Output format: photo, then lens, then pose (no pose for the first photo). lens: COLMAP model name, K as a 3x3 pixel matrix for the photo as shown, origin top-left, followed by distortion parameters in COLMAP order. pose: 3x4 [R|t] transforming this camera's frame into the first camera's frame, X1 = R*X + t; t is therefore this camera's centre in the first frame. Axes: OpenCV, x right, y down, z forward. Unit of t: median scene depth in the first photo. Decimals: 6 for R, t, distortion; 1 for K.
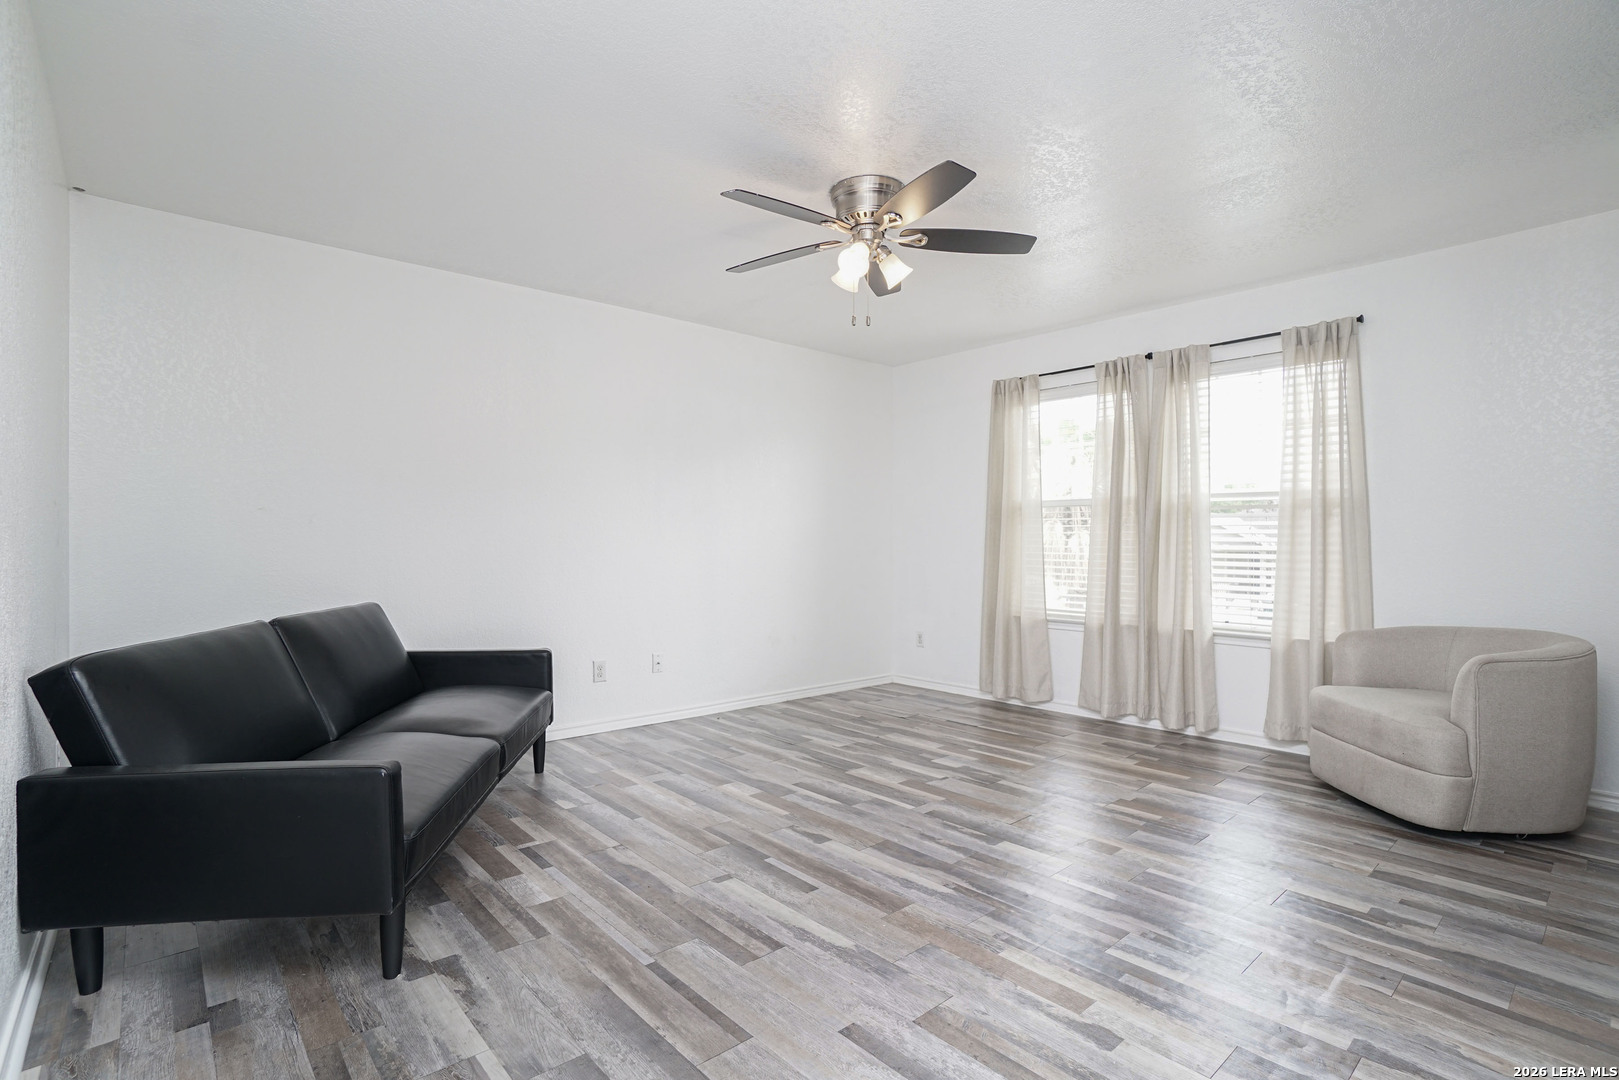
lens RADIAL K [[781.6, 0, 797.8], [0, 781.6, 539.6], [0, 0, 1]] dist [-0.055963, 0.027917]
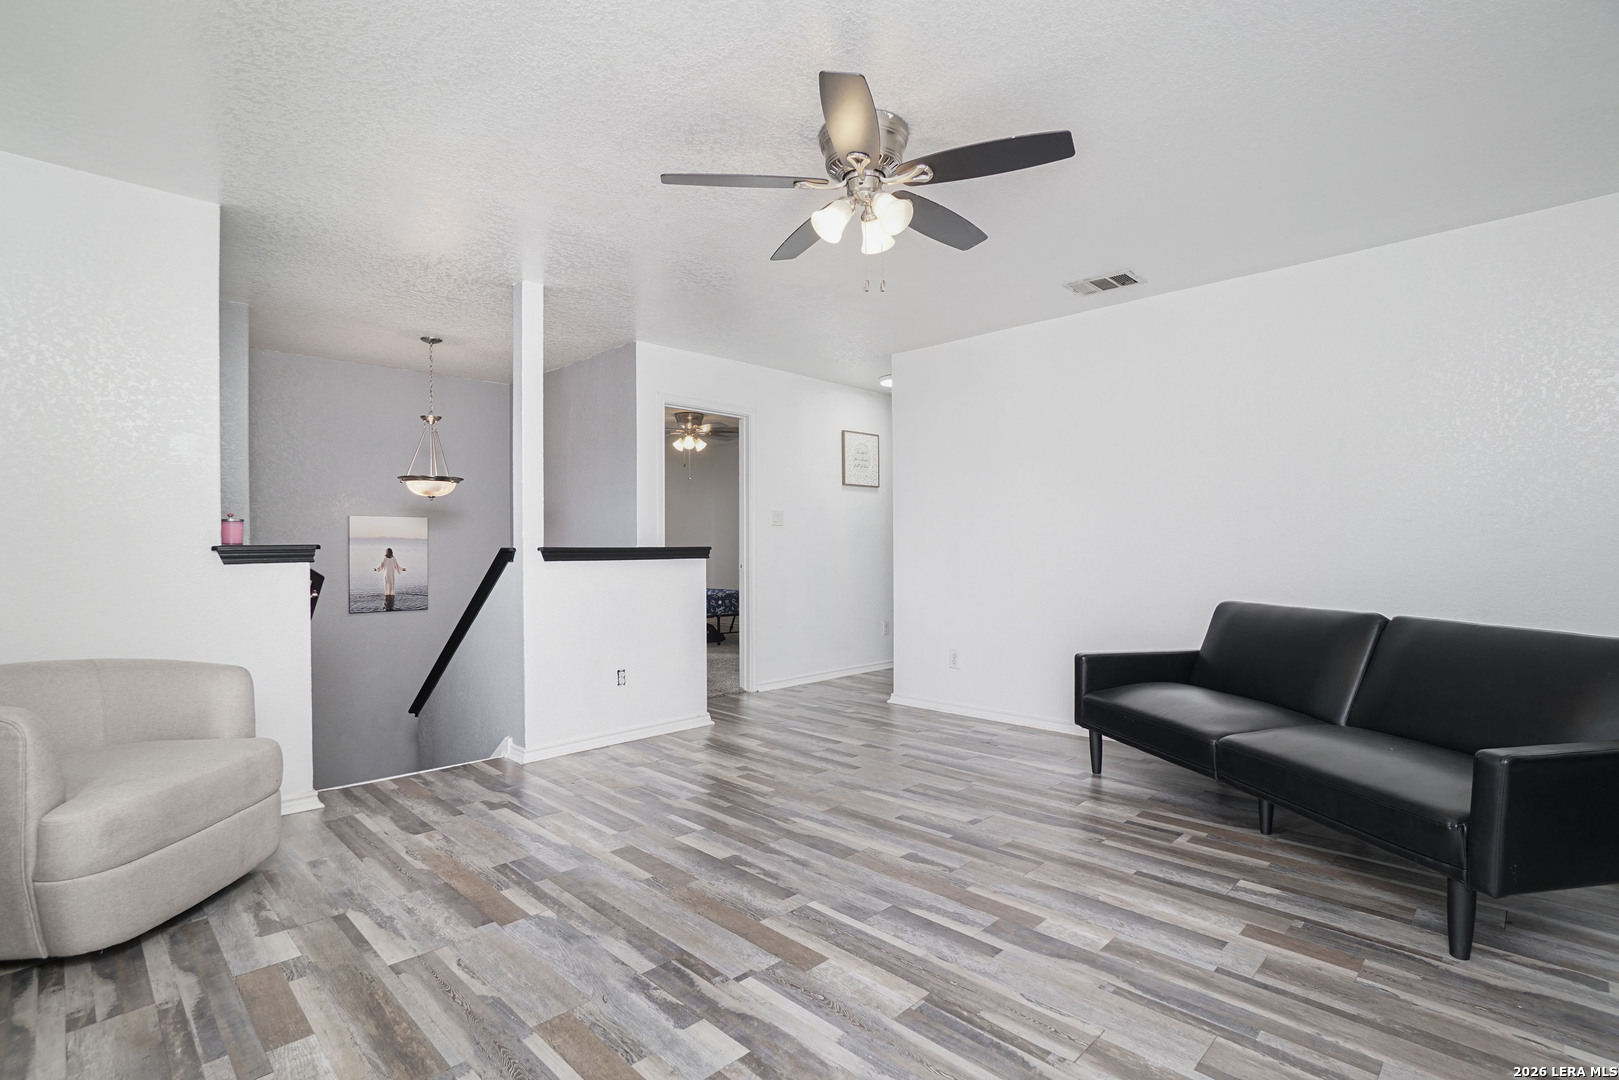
lens RADIAL K [[781.6, 0, 797.8], [0, 781.6, 539.6], [0, 0, 1]] dist [-0.055963, 0.027917]
pose [[-0.997613, -0.000844, -0.069049, 0.234305], [-0.000268, 0.999965, -0.008344, 0.001984], [0.069054, -0.008305, -0.997578, 1.930118]]
